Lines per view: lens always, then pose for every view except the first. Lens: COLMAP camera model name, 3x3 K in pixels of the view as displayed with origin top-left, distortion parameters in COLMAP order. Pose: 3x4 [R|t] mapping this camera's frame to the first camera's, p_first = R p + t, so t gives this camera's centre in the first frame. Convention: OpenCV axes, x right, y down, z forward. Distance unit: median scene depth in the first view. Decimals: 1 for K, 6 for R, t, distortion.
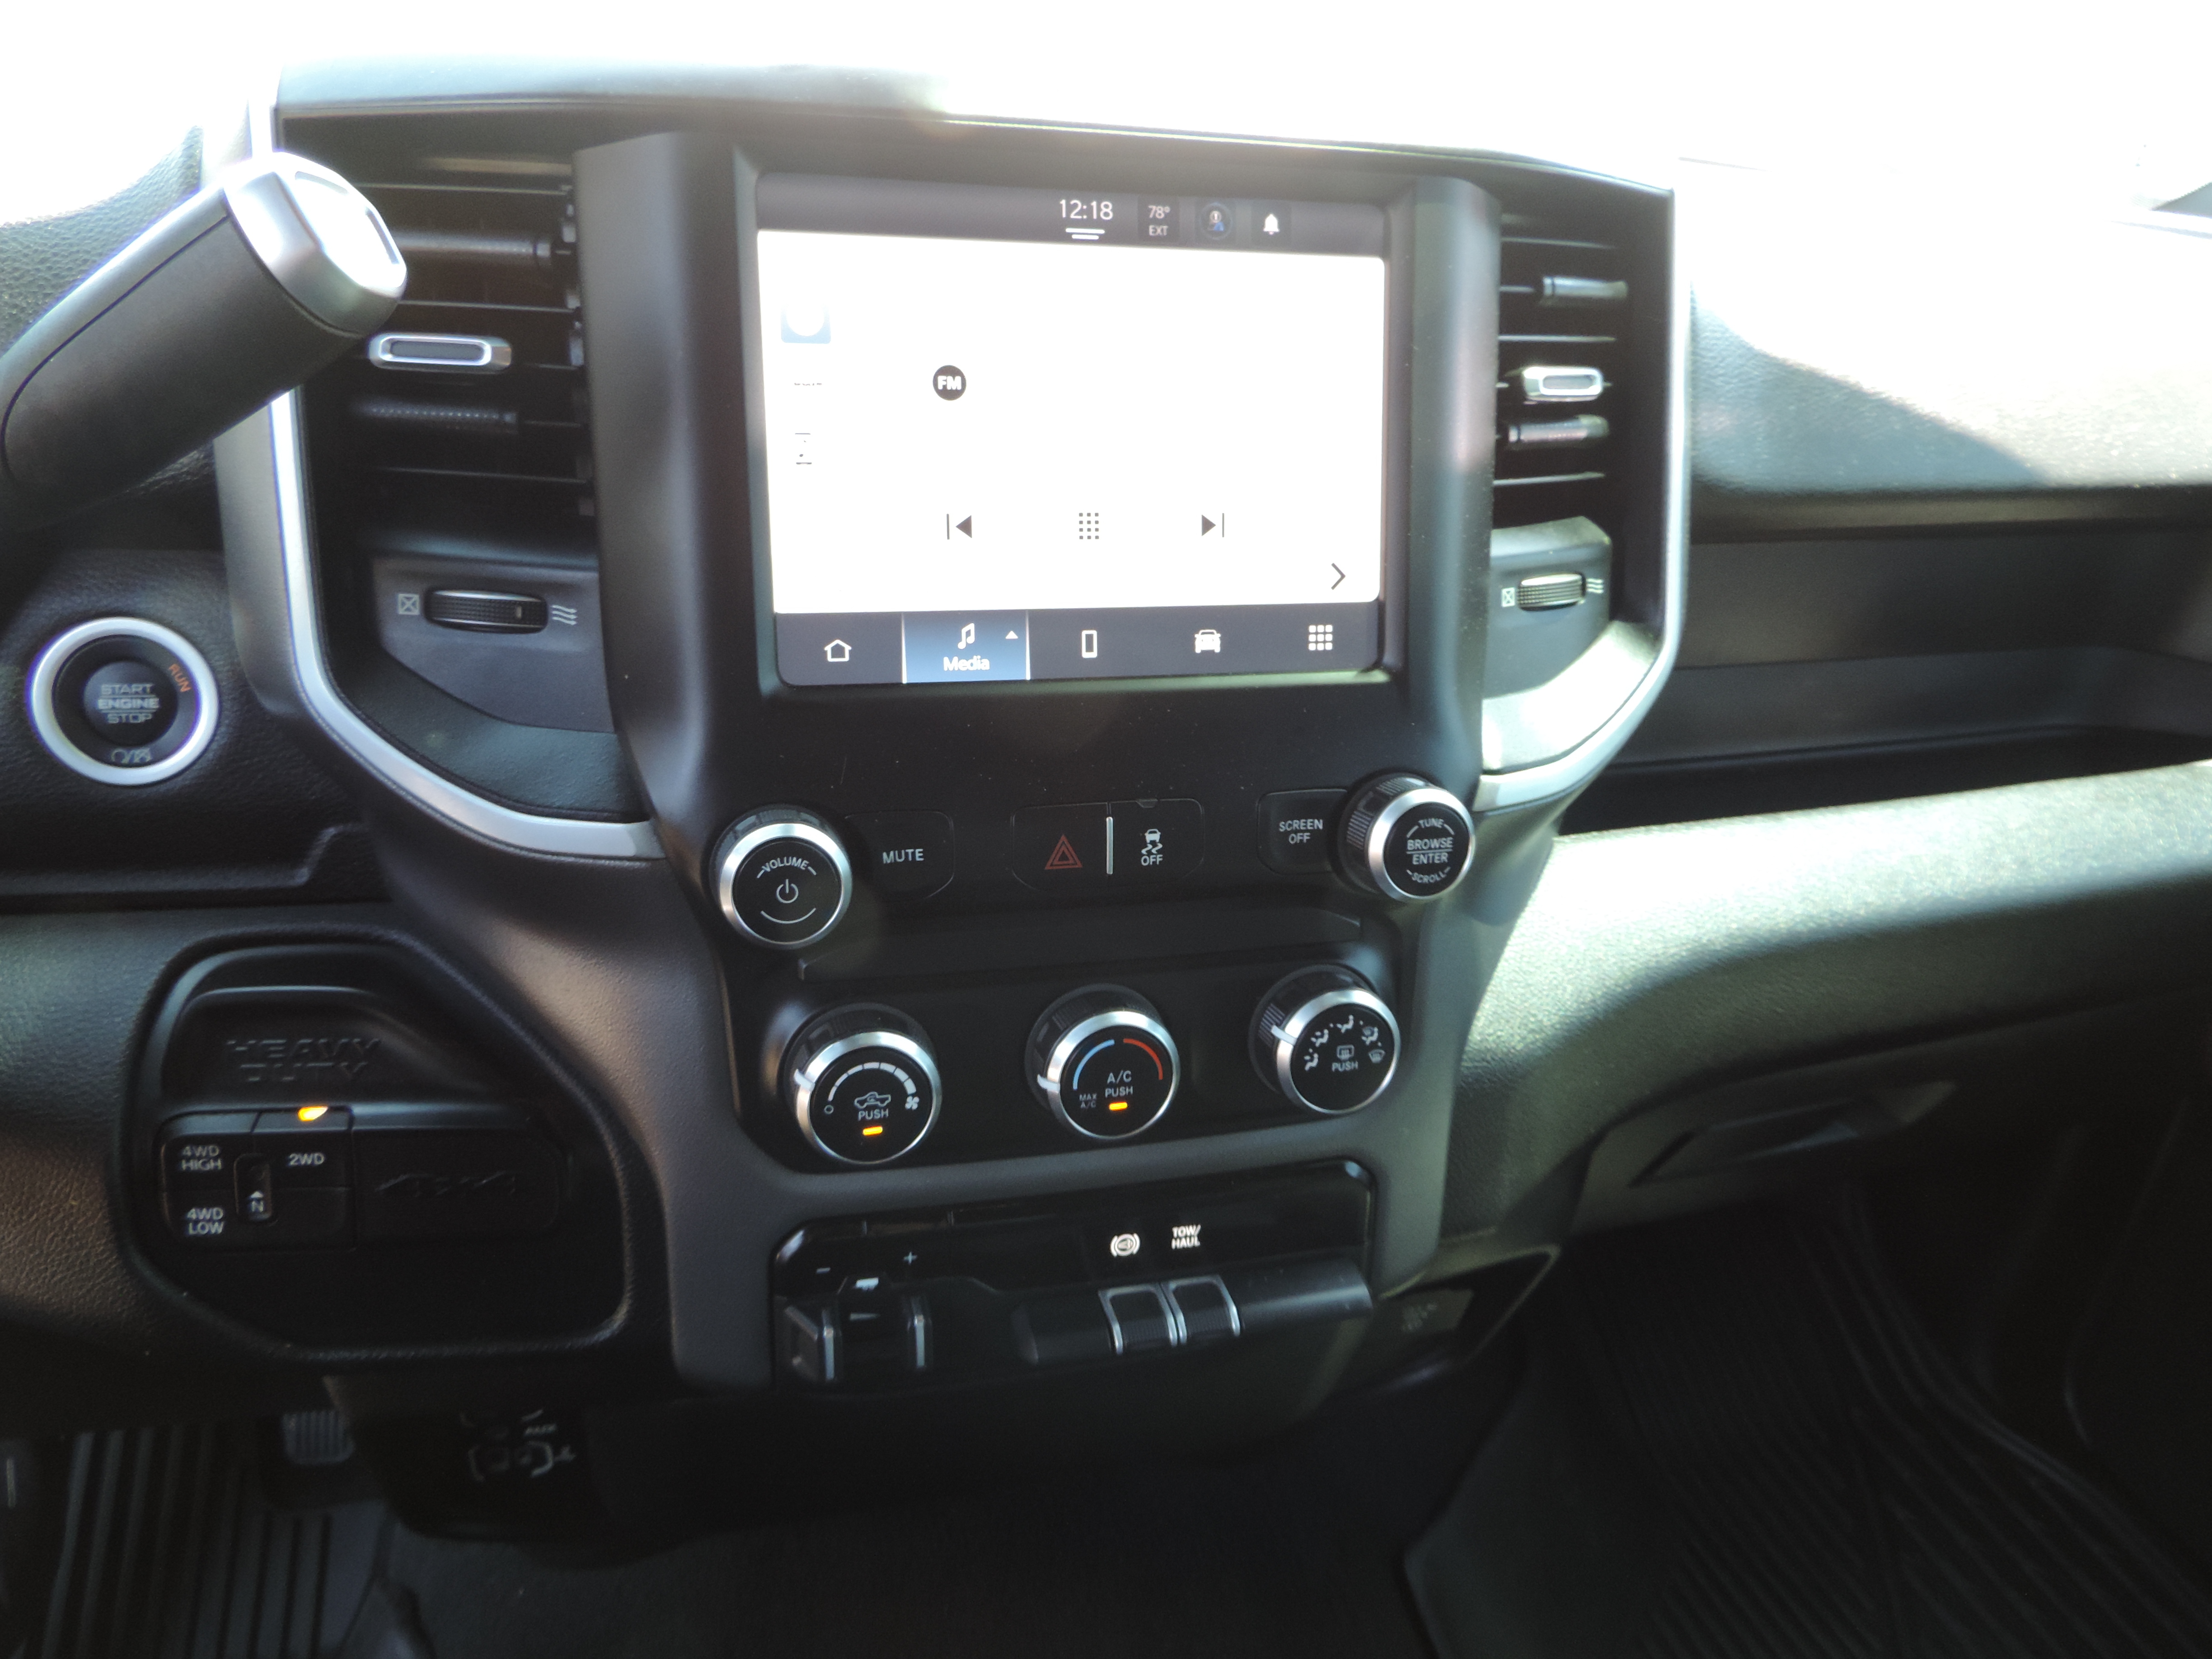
lens RADIAL K [[1541.3, 0, 1106.0], [0, 1541.3, 829.5], [0, 0, 1]] dist [0.002523, -0.005904]
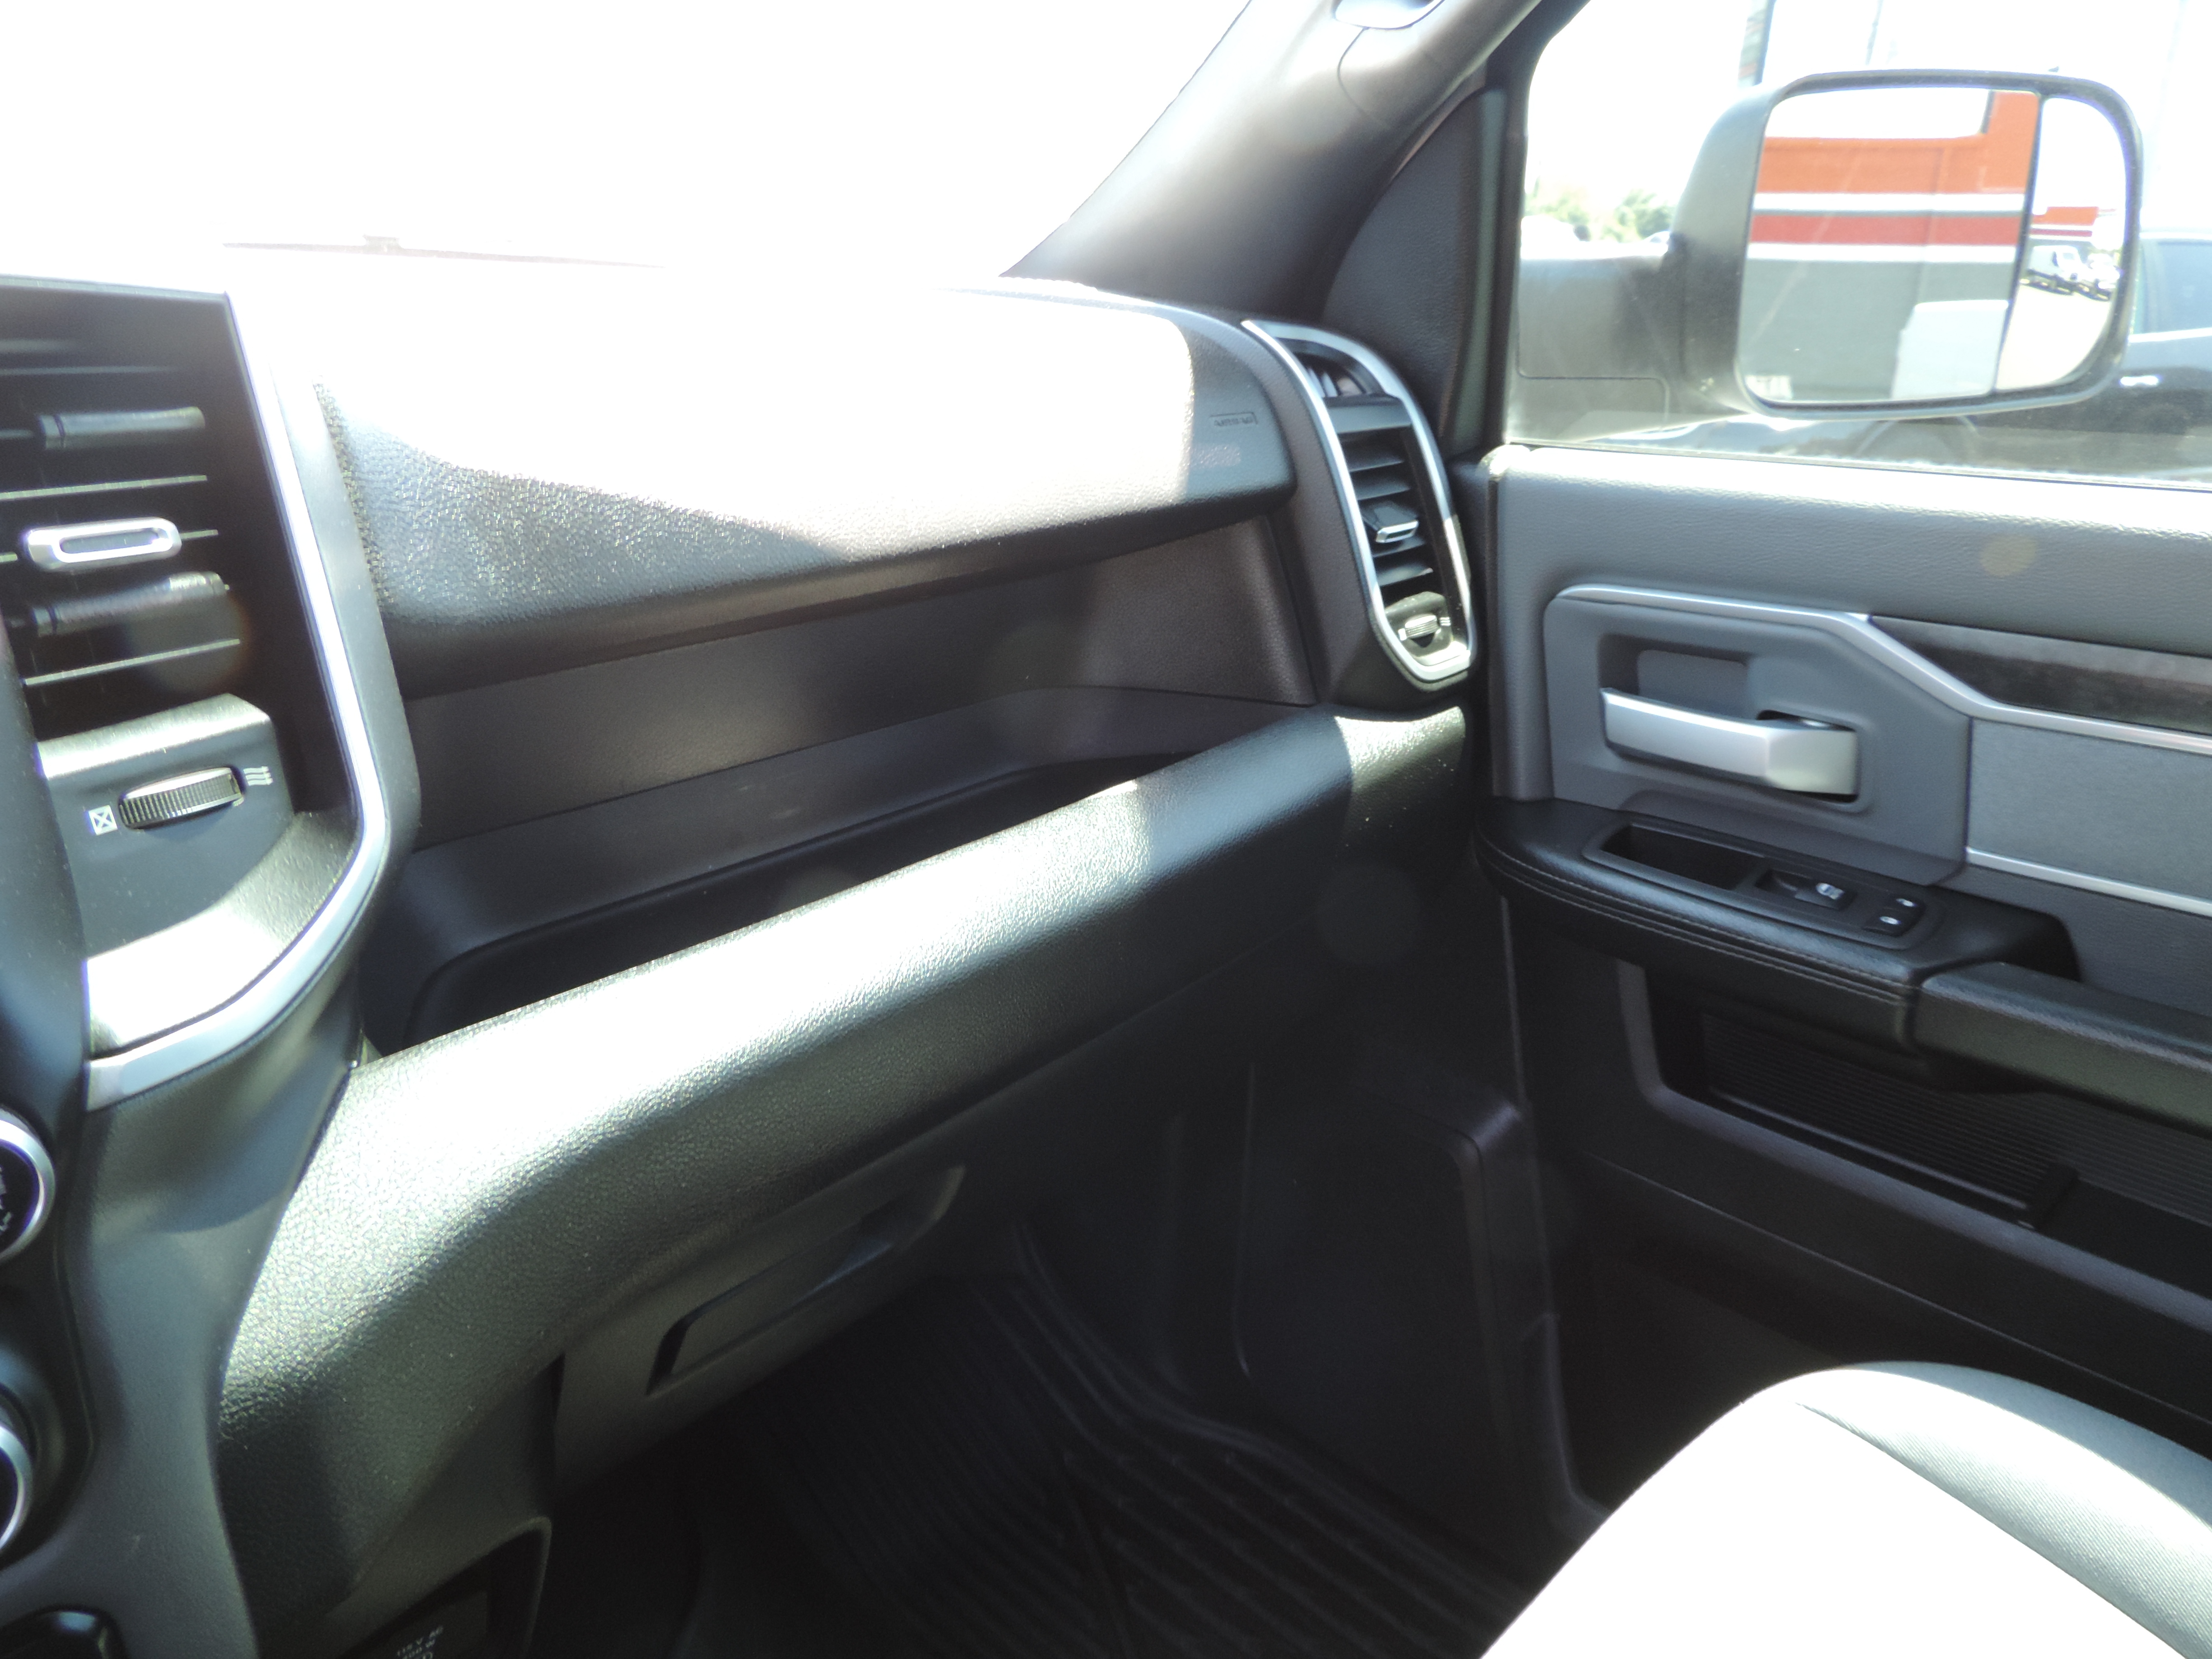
lens RADIAL K [[1541.3, 0, 1106.0], [0, 1541.3, 829.5], [0, 0, 1]] dist [0.002523, -0.005904]
pose [[0.873443, -0.219308, 0.434742, 0.337722], [0.244693, 0.969597, -0.002495, -0.019890], [-0.420978, 0.108557, 0.900551, 0.087668]]
